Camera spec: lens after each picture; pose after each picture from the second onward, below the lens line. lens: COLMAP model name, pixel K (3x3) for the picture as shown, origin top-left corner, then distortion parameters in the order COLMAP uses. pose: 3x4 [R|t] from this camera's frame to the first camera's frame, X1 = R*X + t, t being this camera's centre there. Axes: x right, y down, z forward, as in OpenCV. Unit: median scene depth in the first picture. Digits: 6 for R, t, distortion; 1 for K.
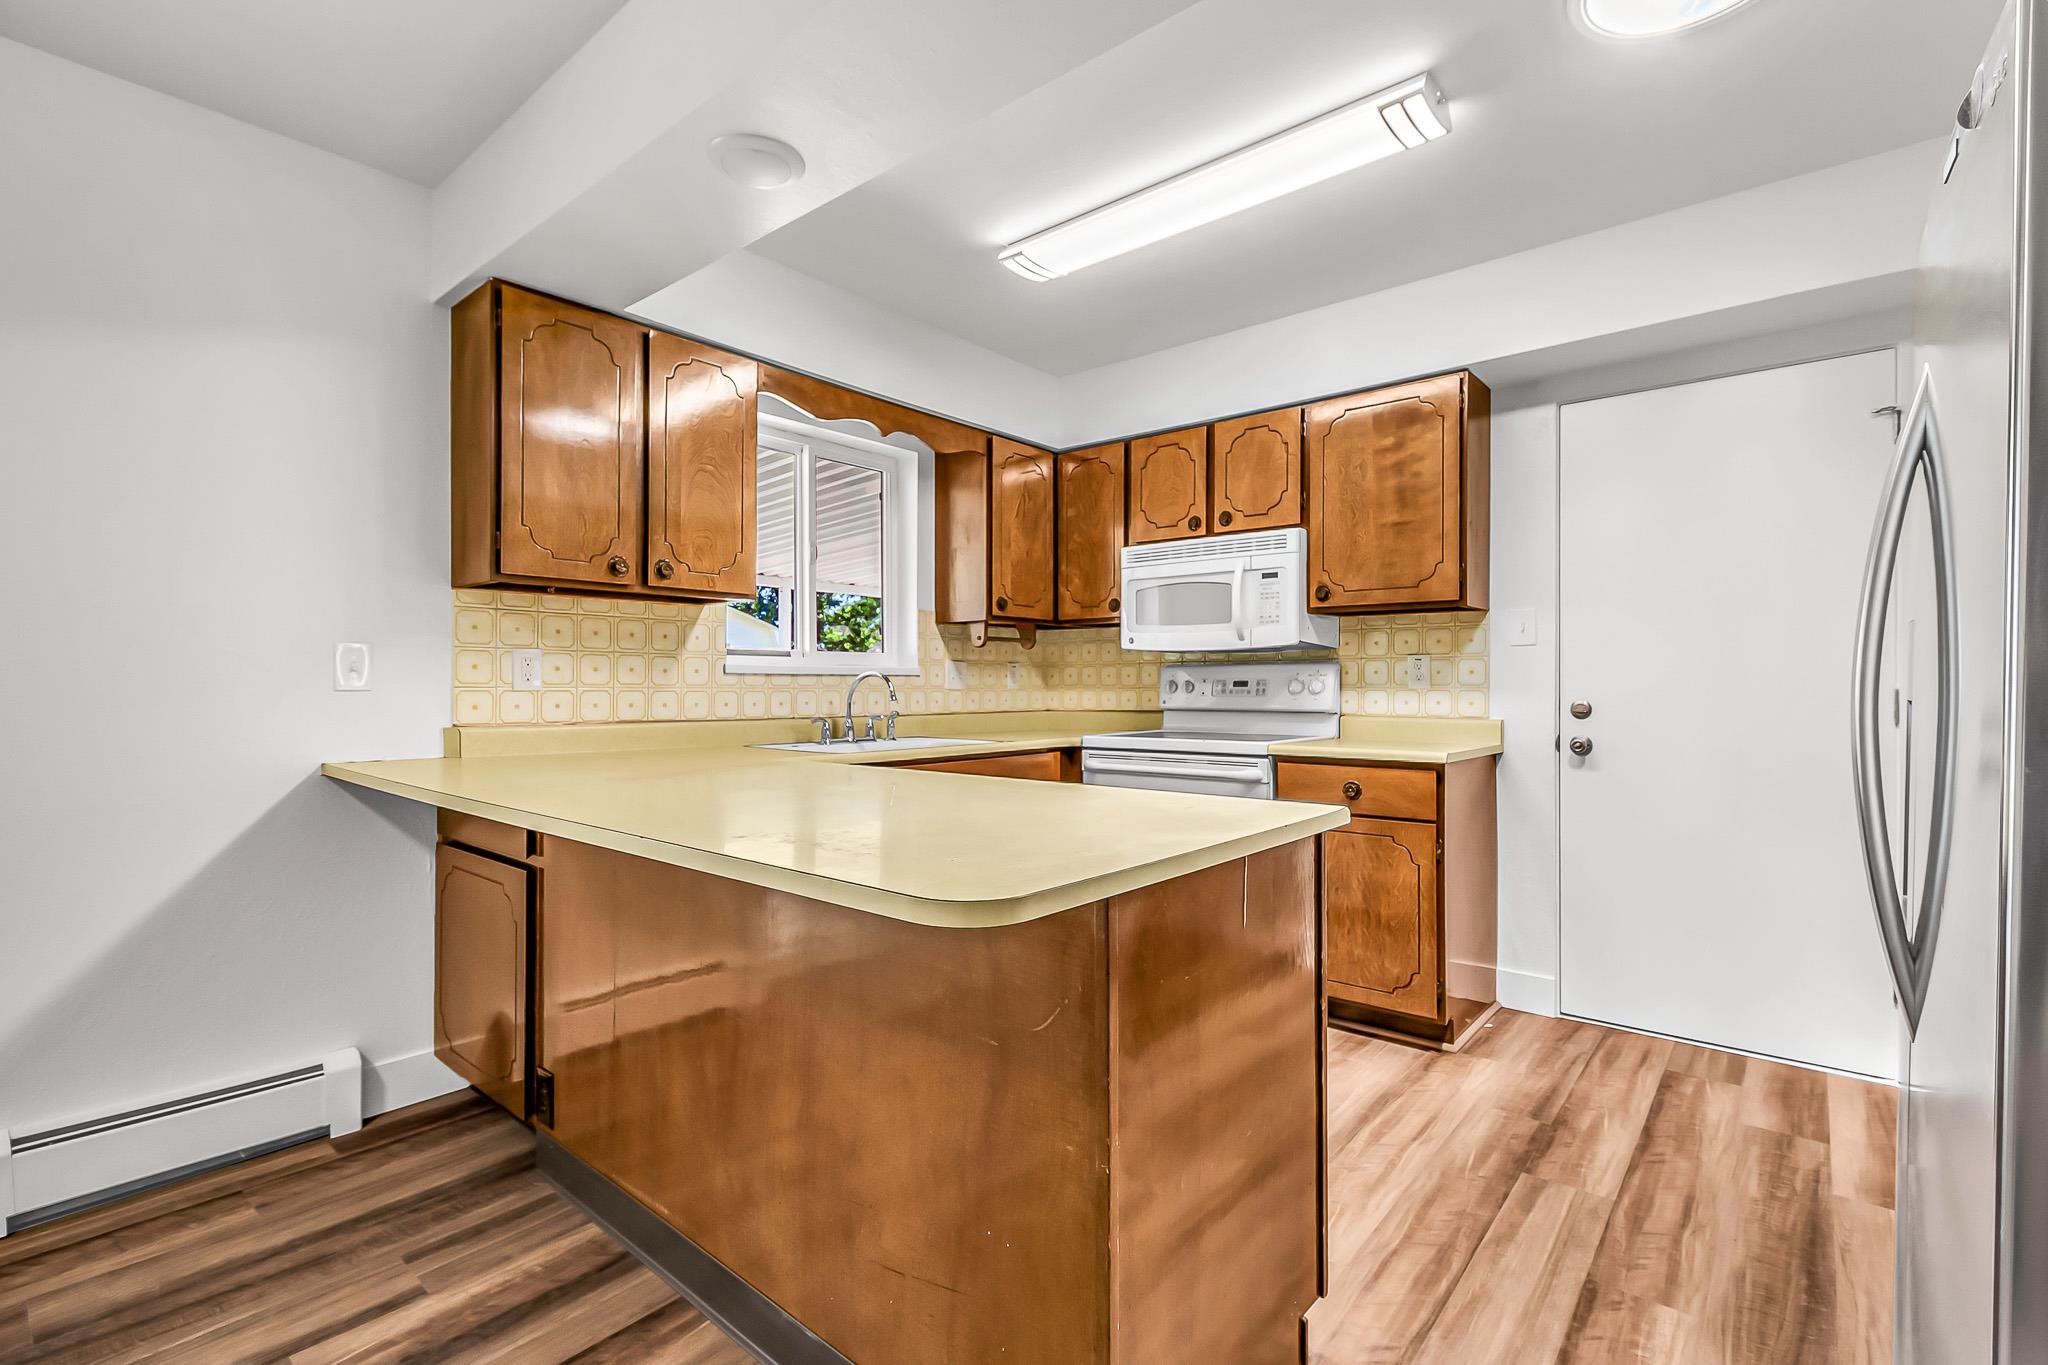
lens RADIAL K [[922.0, 0, 1007.8], [0, 922.0, 682.7], [0, 0, 1]] dist [0.001996, -0.000275]
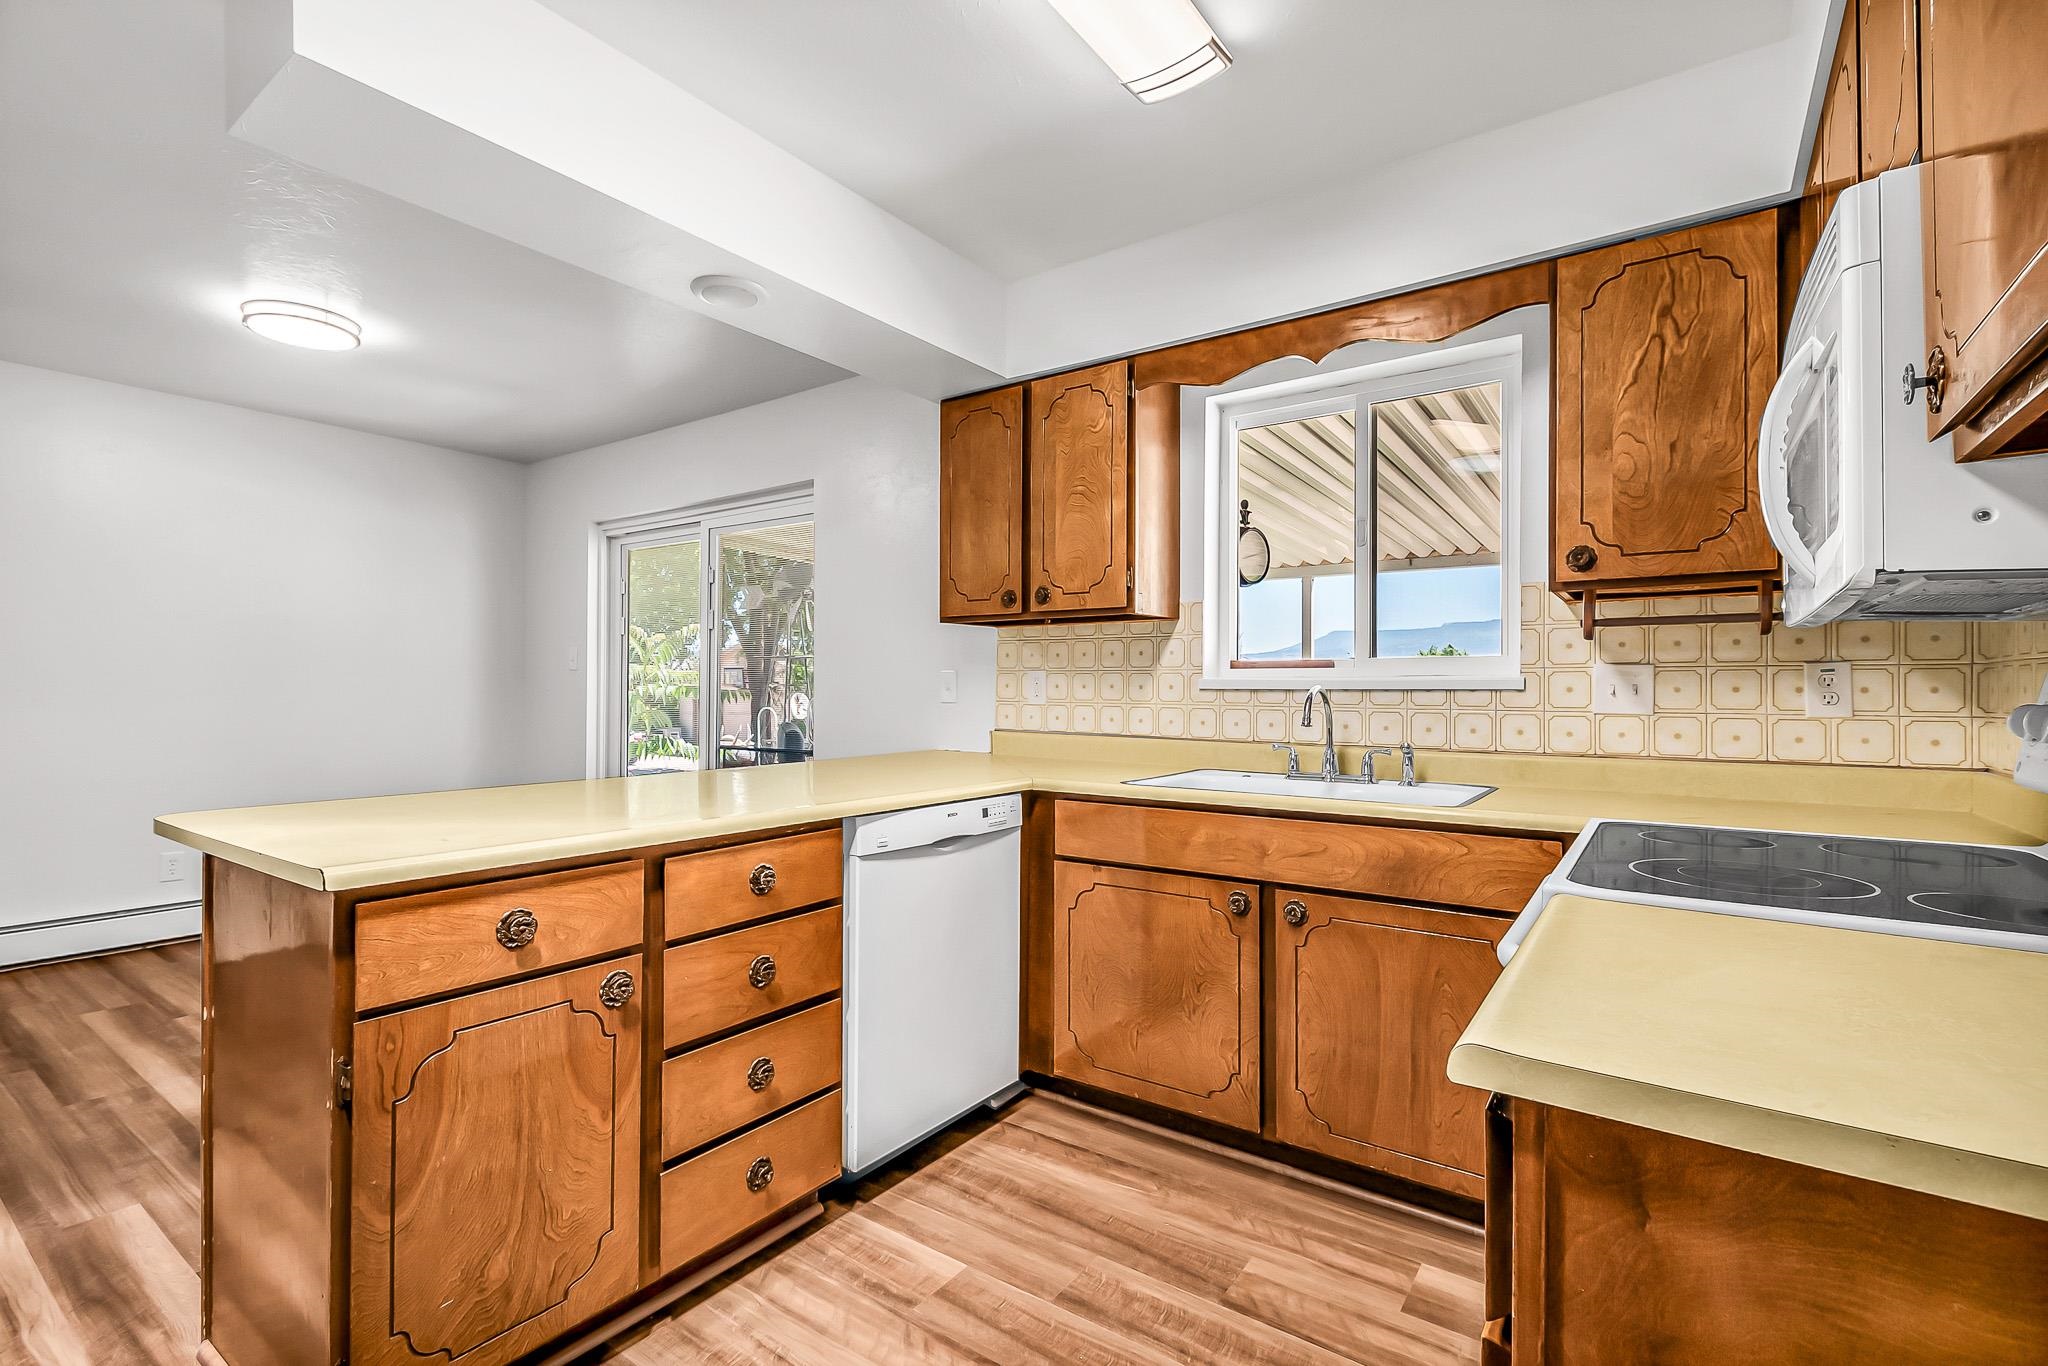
lens RADIAL K [[922.0, 0, 1008.8], [0, 922.0, 689.9], [0, 0, 1]] dist [0.001996, -0.000275]
pose [[0.087742, -0.010694, -0.996086, 0.669277], [-0.010364, 0.999878, -0.011648, 0.003624], [0.996089, 0.011345, 0.087620, 0.814837]]
